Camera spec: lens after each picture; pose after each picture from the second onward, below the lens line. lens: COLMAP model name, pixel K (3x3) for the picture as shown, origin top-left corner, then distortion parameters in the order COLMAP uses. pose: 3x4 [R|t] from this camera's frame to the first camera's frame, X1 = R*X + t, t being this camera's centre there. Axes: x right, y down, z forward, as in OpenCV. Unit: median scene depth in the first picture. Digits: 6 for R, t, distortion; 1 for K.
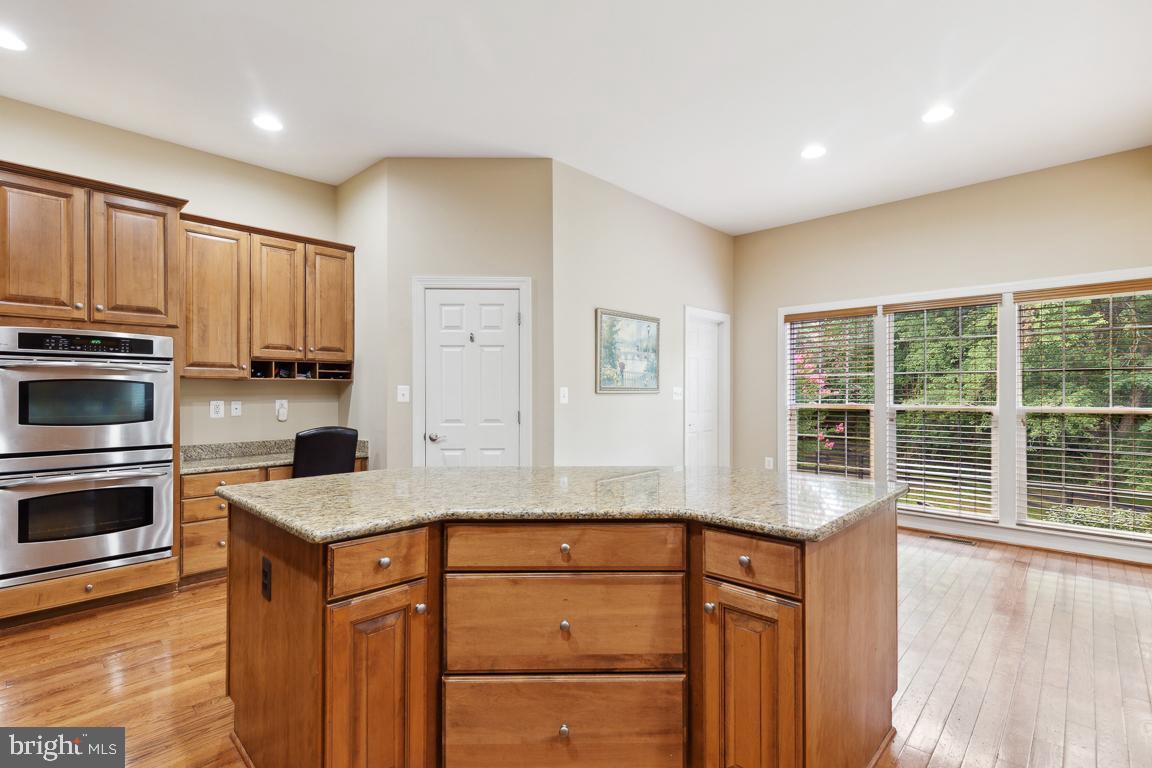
lens RADIAL K [[540.2, 0, 575.0], [0, 540.2, 386.5], [0, 0, 1]] dist [0.012701, -0.000173]
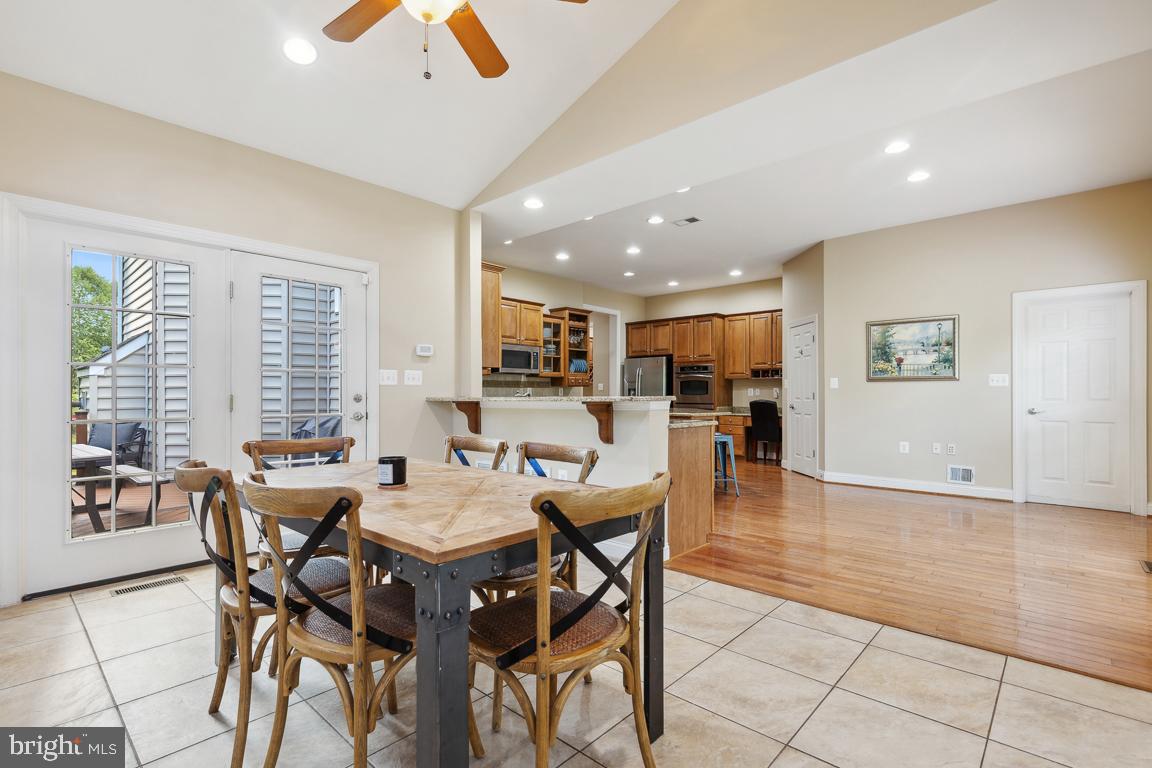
lens RADIAL K [[540.2, 0, 585.5], [0, 540.2, 392.1], [0, 0, 1]] dist [0.012701, -0.000173]
pose [[0.030687, -0.005316, -0.999515, 1.588294], [0.003223, 0.999981, -0.005219, 0.049995], [0.999524, -0.003061, 0.030704, 0.225117]]
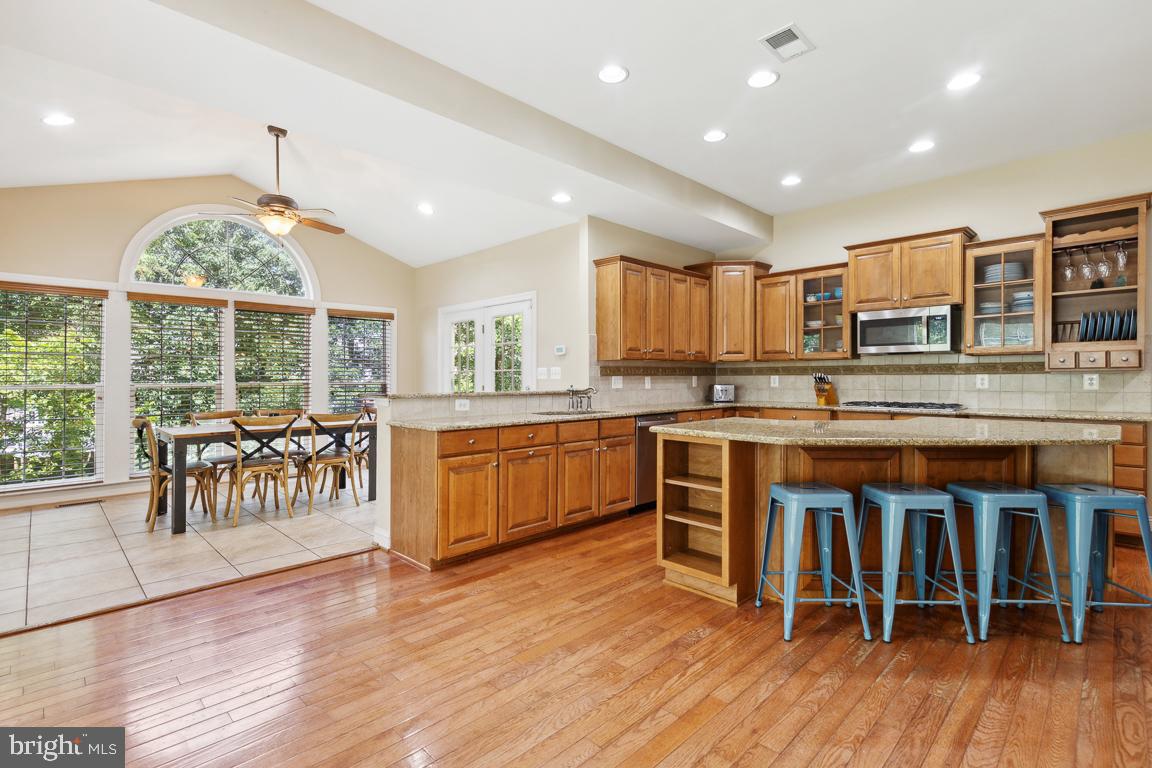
lens RADIAL K [[540.2, 0, 574.3], [0, 540.2, 373.9], [0, 0, 1]] dist [0.012701, -0.000173]
pose [[-0.999480, 0.004115, 0.031977, 0.396372], [0.003952, 0.999979, -0.005157, 0.024484], [-0.031998, -0.005028, -0.999475, 1.276884]]
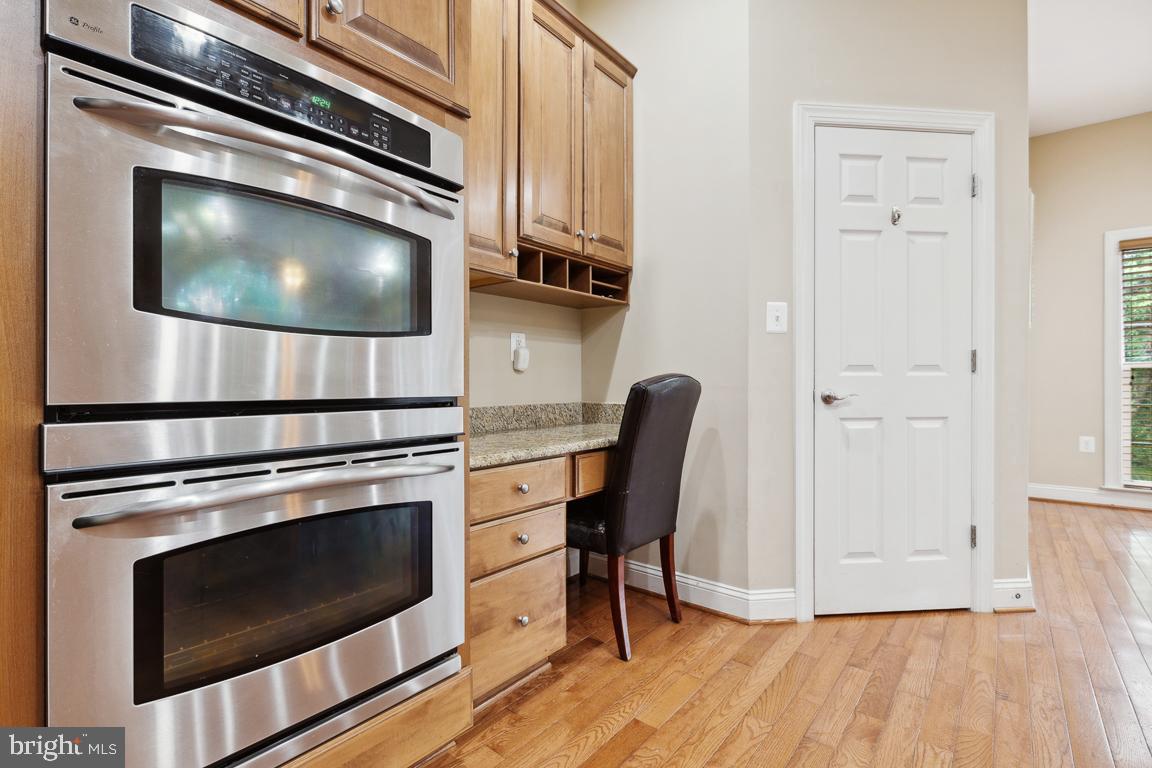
lens RADIAL K [[540.2, 0, 586.1], [0, 540.2, 380.6], [0, 0, 1]] dist [0.012701, -0.000173]
pose [[0.995595, -0.001042, 0.093754, -0.557513], [0.000780, 0.999996, 0.002830, 0.075396], [-0.093756, -0.002745, 0.995591, 0.474625]]
